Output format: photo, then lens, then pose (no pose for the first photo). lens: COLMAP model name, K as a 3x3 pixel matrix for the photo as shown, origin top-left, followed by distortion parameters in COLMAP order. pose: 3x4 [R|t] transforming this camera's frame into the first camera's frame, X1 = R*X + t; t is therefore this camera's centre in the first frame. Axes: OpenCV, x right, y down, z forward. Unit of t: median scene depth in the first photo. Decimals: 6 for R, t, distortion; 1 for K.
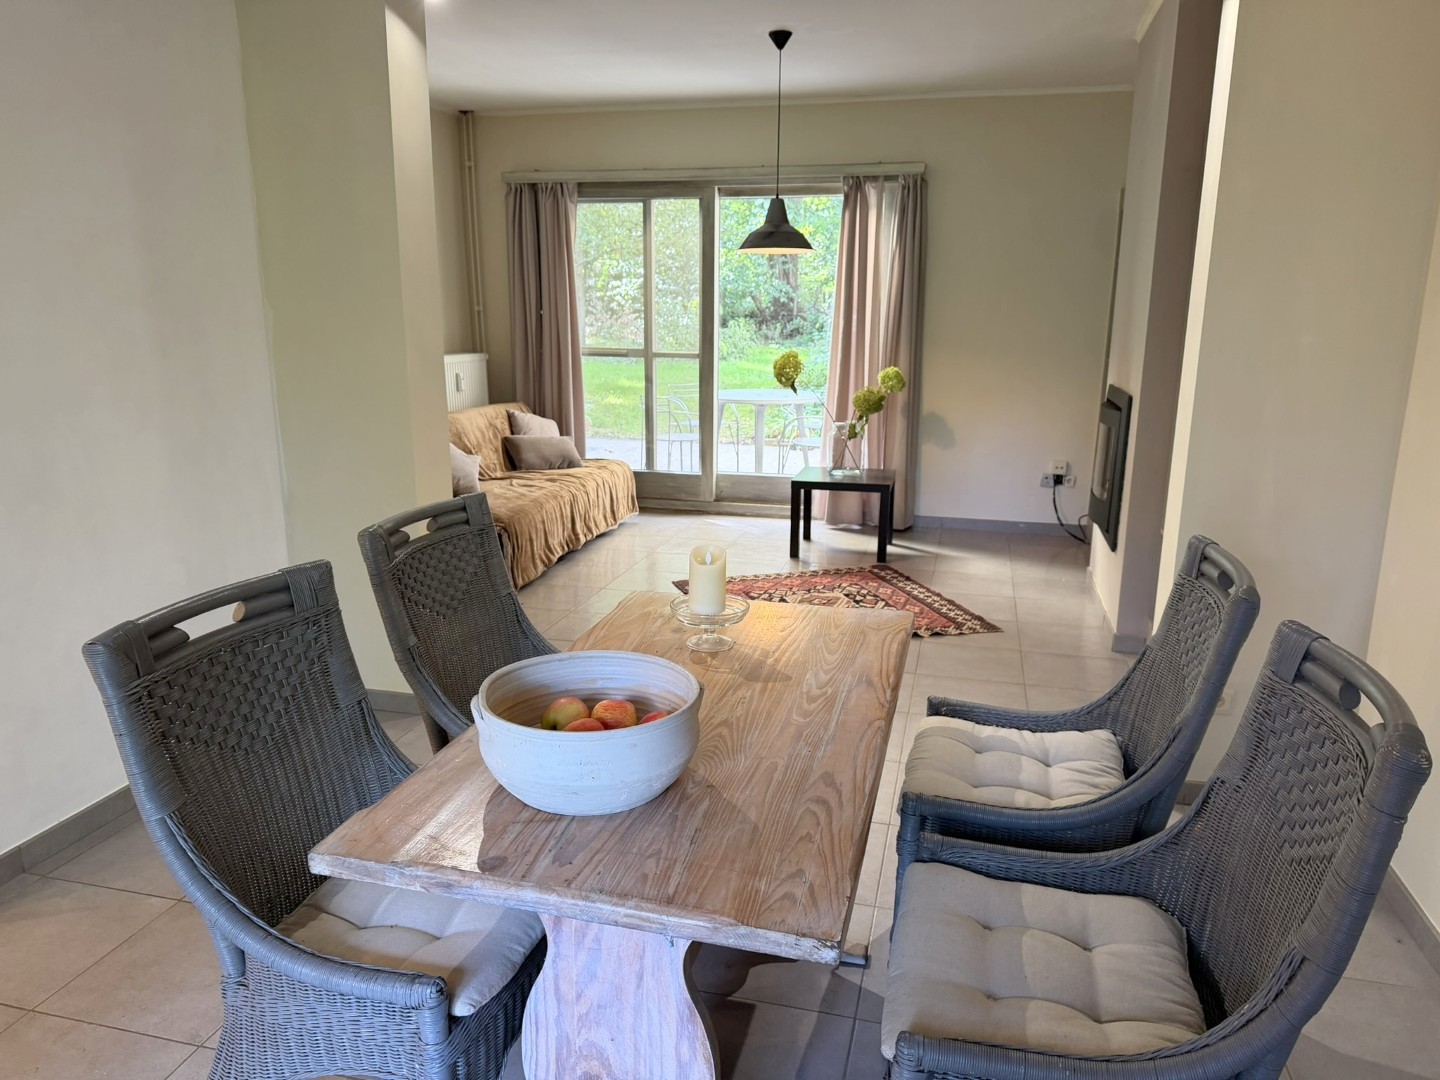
lens RADIAL K [[1031.1, 0, 711.4], [0, 1031.1, 538.8], [0, 0, 1]] dist [0.065482, -0.082991]
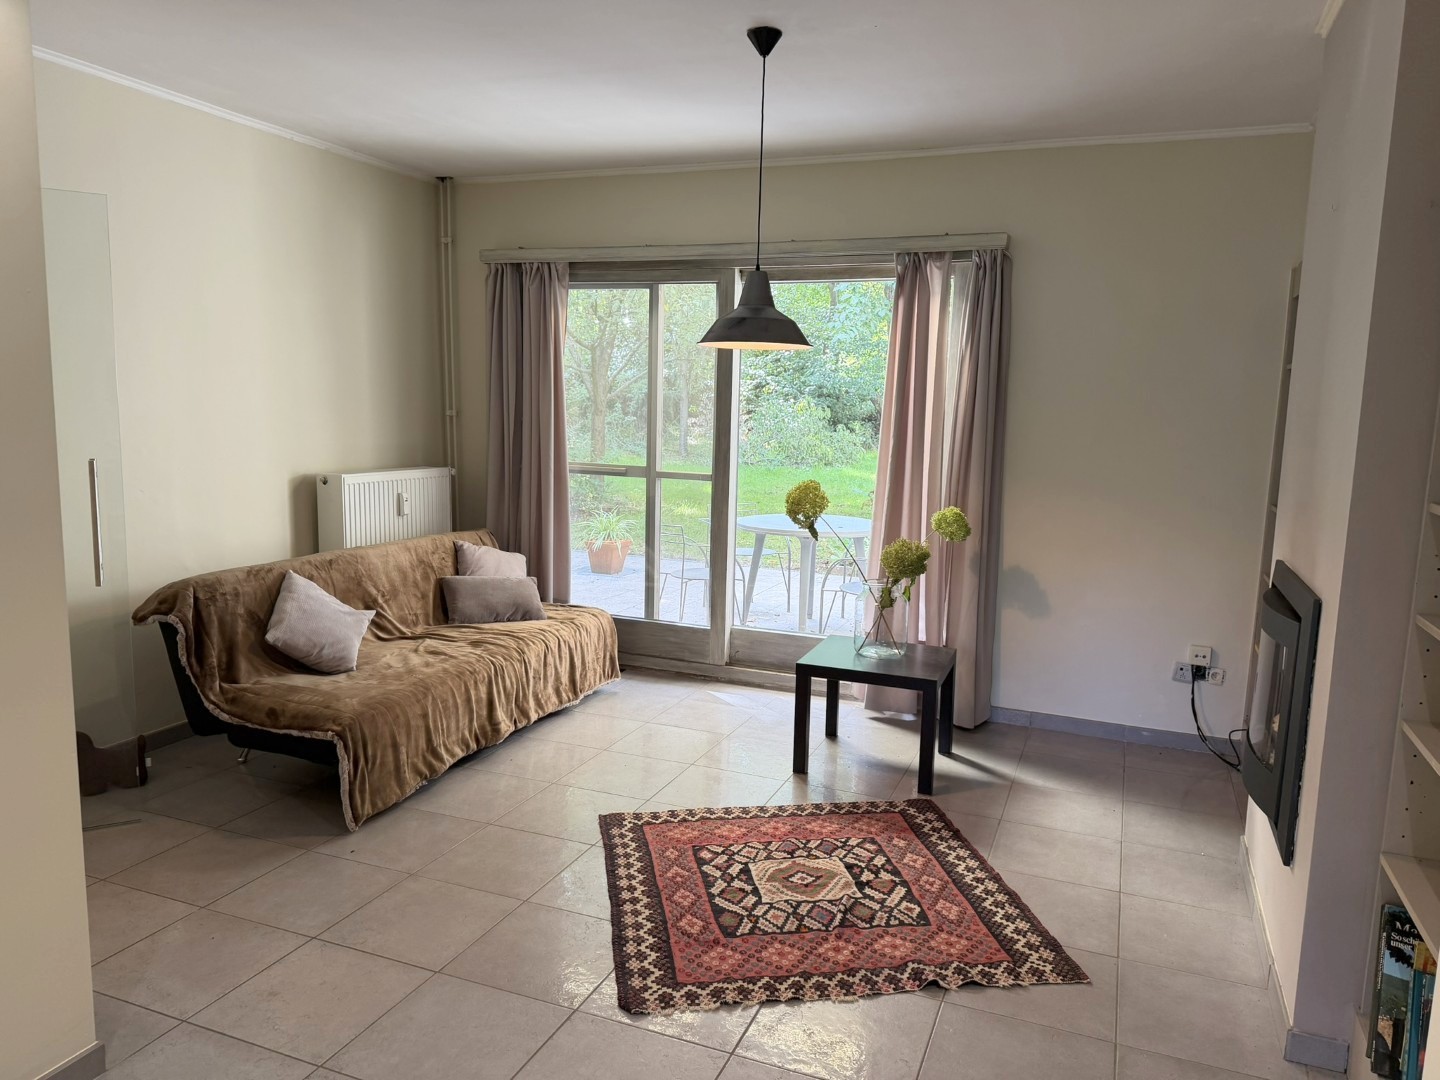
lens RADIAL K [[1031.1, 0, 705.2], [0, 1031.1, 530.6], [0, 0, 1]] dist [0.065482, -0.082991]
pose [[0.990786, 0.038809, -0.129755, 0.095982], [-0.051544, 0.994019, -0.096279, -0.070633], [0.125242, 0.102080, 0.986861, 0.265201]]
